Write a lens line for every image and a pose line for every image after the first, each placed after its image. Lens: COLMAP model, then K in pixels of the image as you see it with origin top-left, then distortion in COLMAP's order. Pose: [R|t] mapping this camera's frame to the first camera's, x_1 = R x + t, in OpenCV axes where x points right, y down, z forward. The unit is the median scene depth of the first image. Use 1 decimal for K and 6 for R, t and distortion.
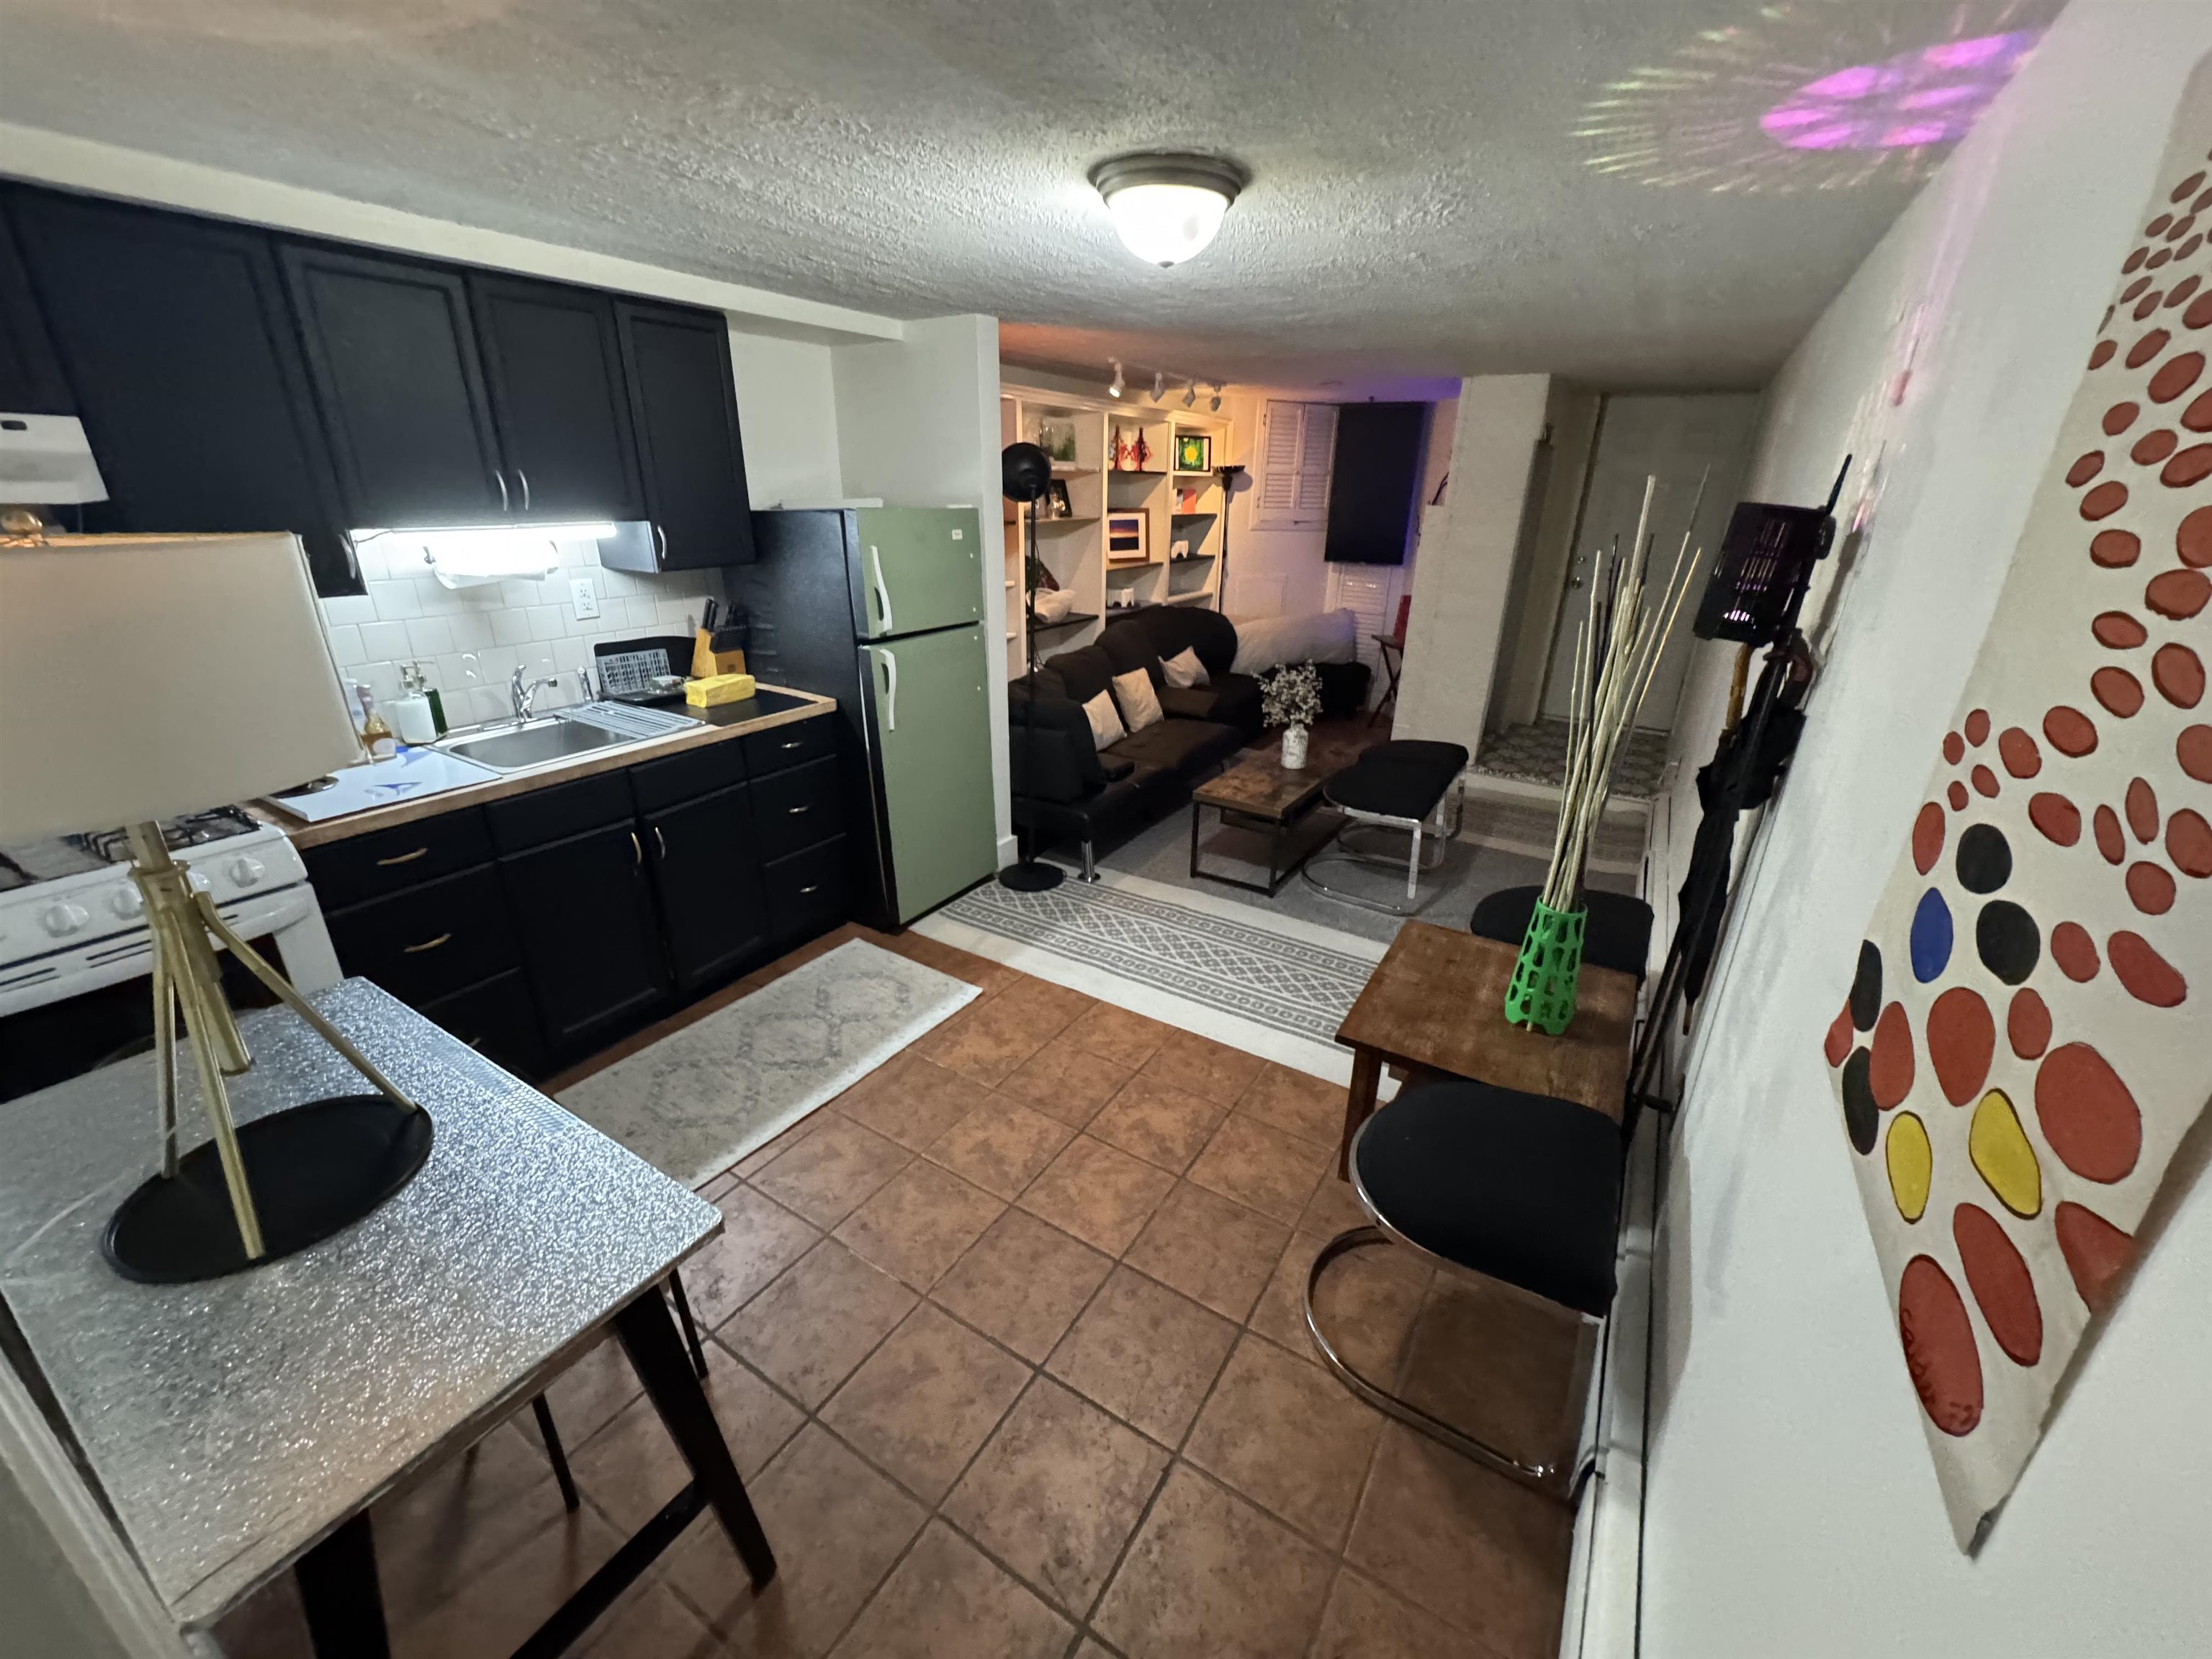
lens RADIAL K [[873.3, 0, 1107.7], [0, 873.3, 830.7], [0, 0, 1]] dist [-0.001815, 0.000008]
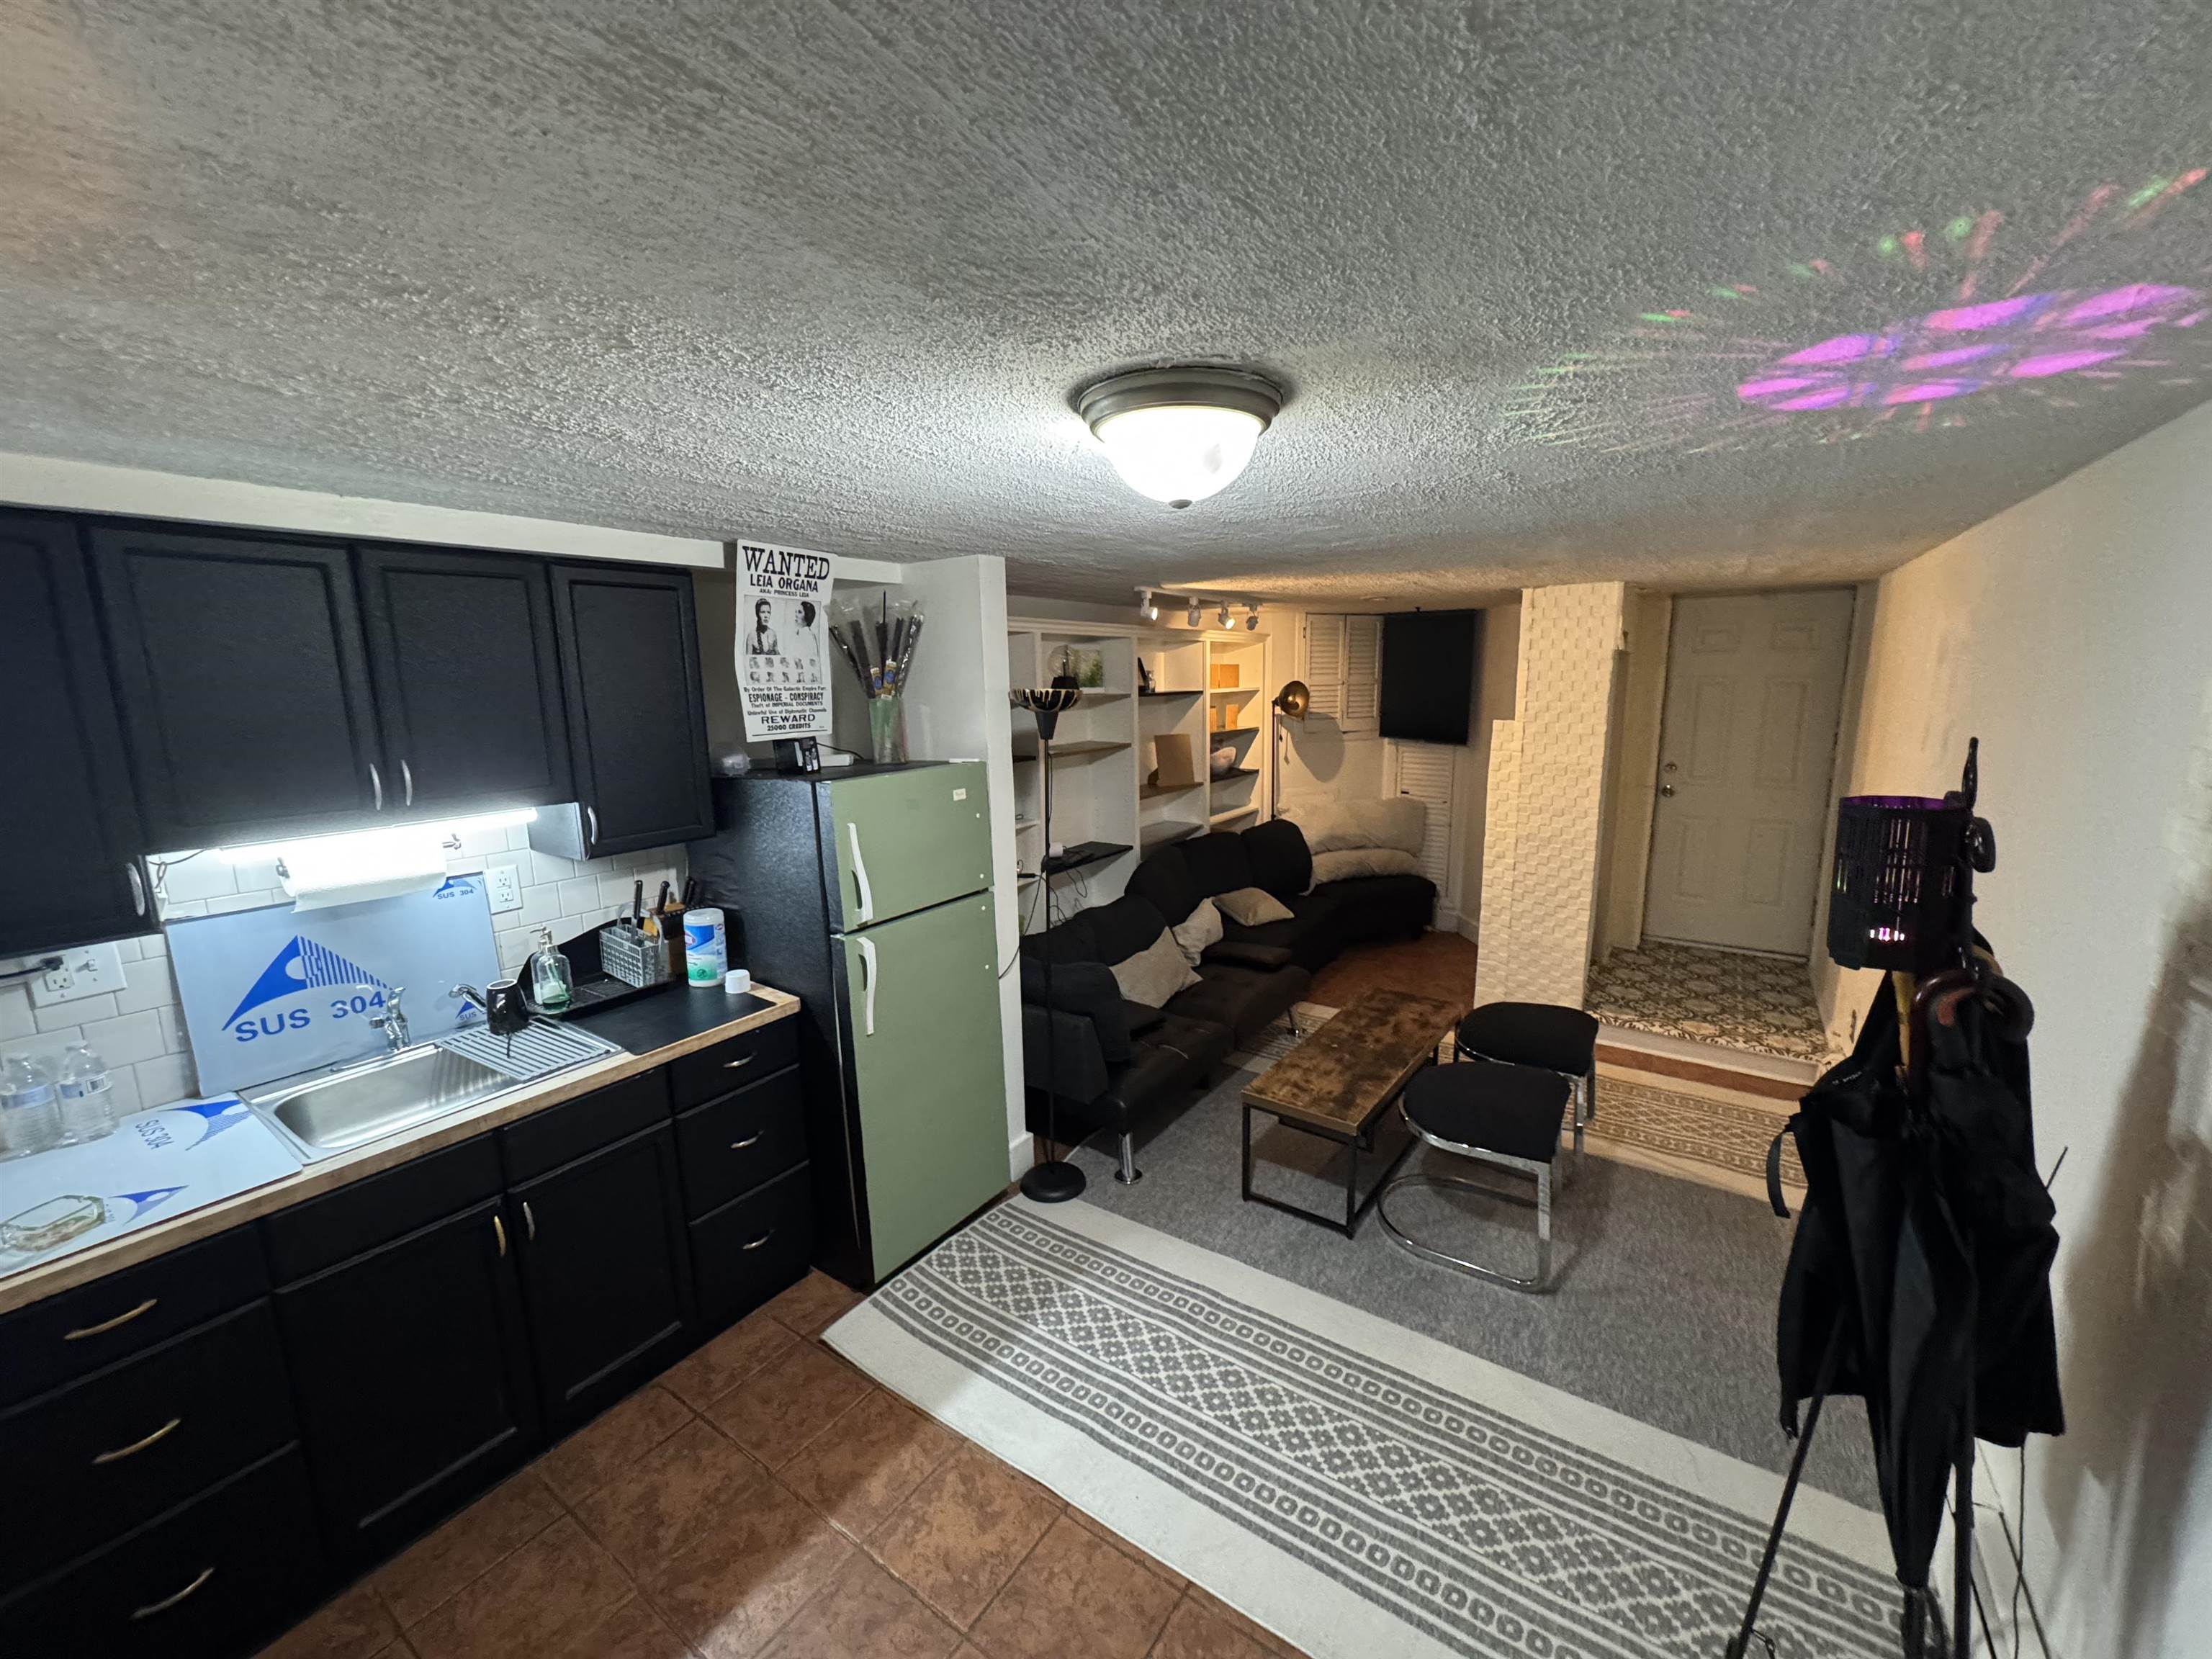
lens RADIAL K [[873.3, 0, 1108.6], [0, 873.3, 831.3], [0, 0, 1]] dist [-0.001815, 0.000008]
pose [[0.998251, -0.024851, -0.053640, 0.025369], [0.013507, 0.979232, -0.202294, -0.151882], [0.057553, 0.201216, 0.977855, 0.218518]]
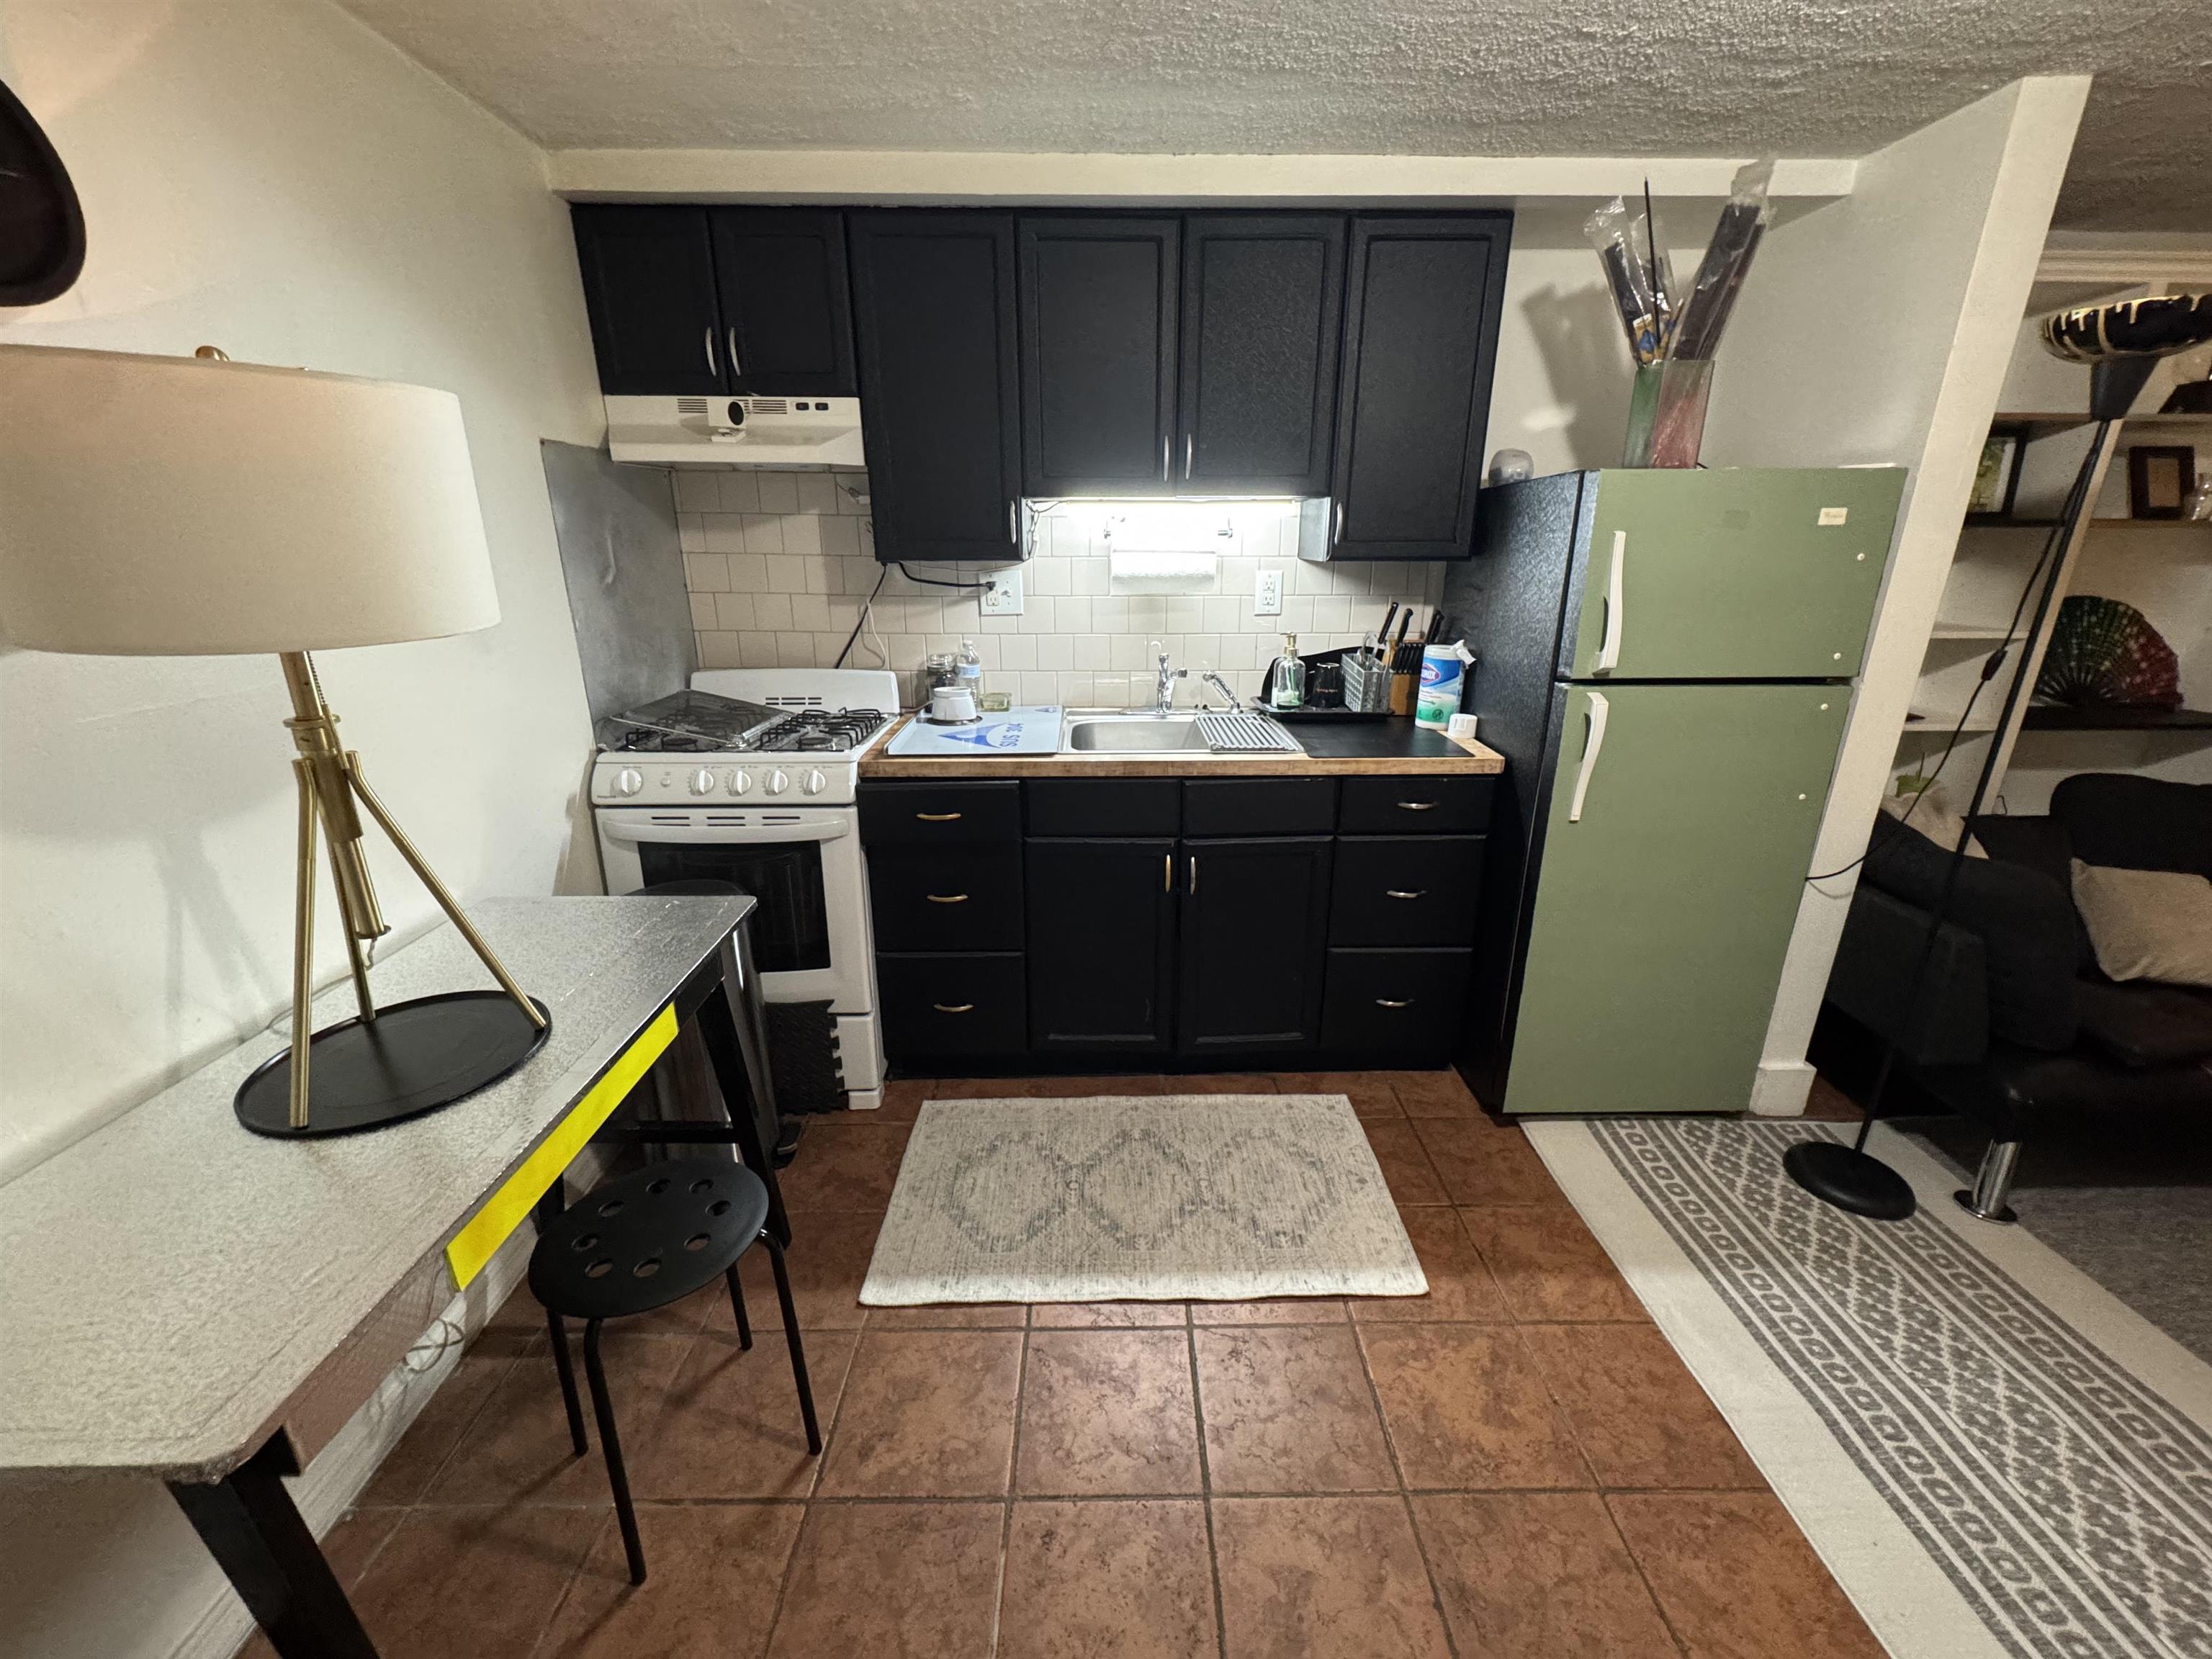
lens RADIAL K [[873.3, 0, 1114.4], [0, 873.3, 831.6], [0, 0, 1]] dist [-0.001815, 0.000008]
pose [[0.535192, 0.252681, -0.806053, 0.095970], [-0.304351, 0.947807, 0.095039, -0.077684], [0.787997, 0.194459, 0.584162, 0.431187]]
